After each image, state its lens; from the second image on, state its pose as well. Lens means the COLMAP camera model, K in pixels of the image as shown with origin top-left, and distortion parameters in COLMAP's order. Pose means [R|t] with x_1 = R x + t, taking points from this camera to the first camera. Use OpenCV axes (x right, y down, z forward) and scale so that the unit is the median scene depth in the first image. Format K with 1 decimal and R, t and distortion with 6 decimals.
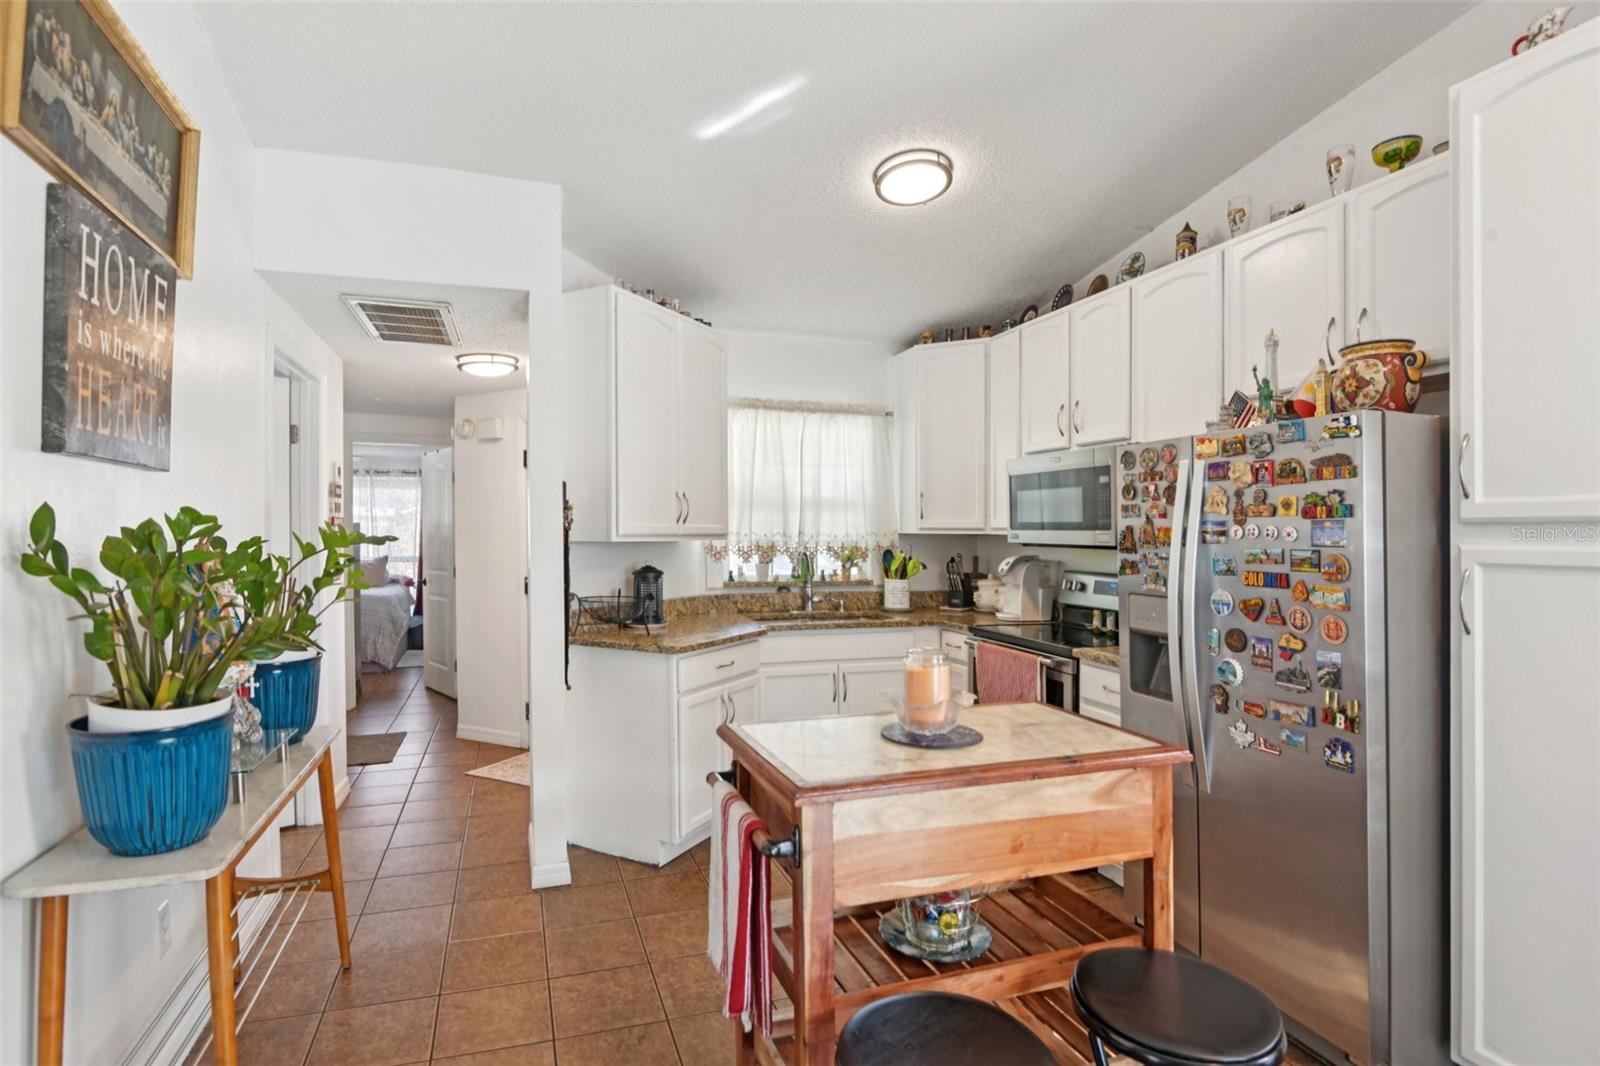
lens RADIAL K [[789.8, 0, 795.1], [0, 789.8, 529.0], [0, 0, 1]] dist [0.003243, -0.005437]
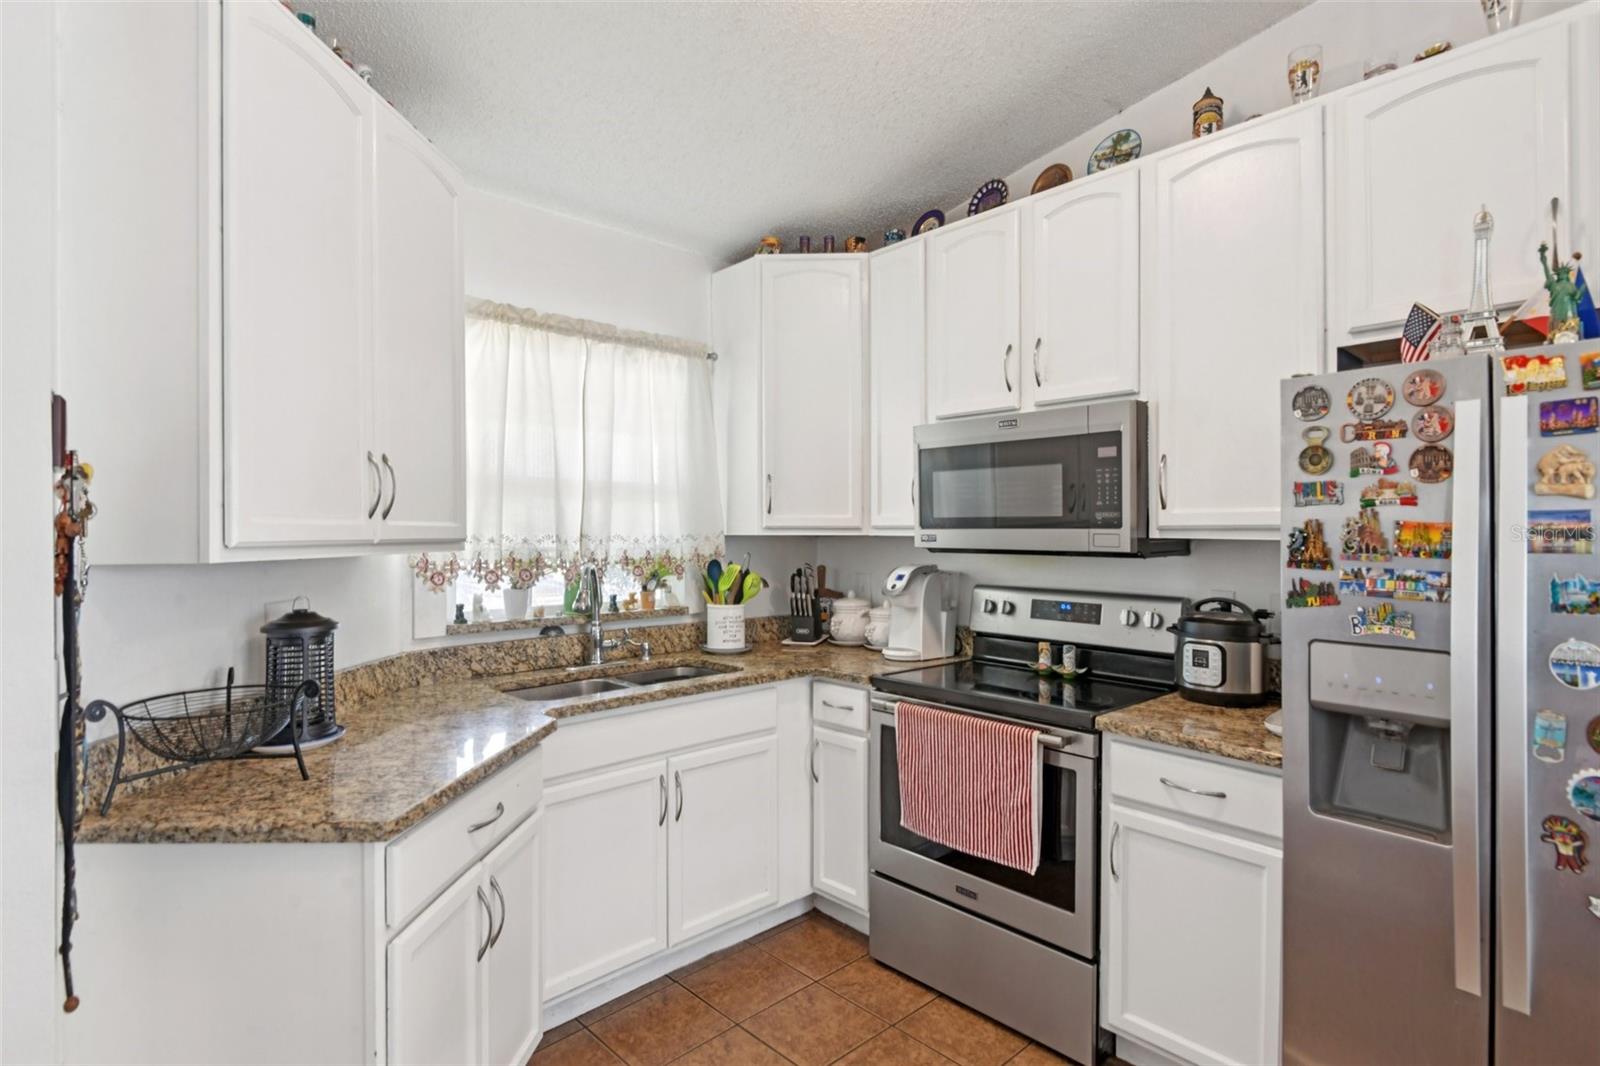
lens RADIAL K [[789.8, 0, 791.2], [0, 789.8, 517.6], [0, 0, 1]] dist [0.003243, -0.005437]
pose [[0.915997, -0.001660, 0.401182, -0.100545], [0.006950, 0.999907, -0.011730, -0.001353], [-0.401125, 0.013533, 0.915923, 0.425386]]
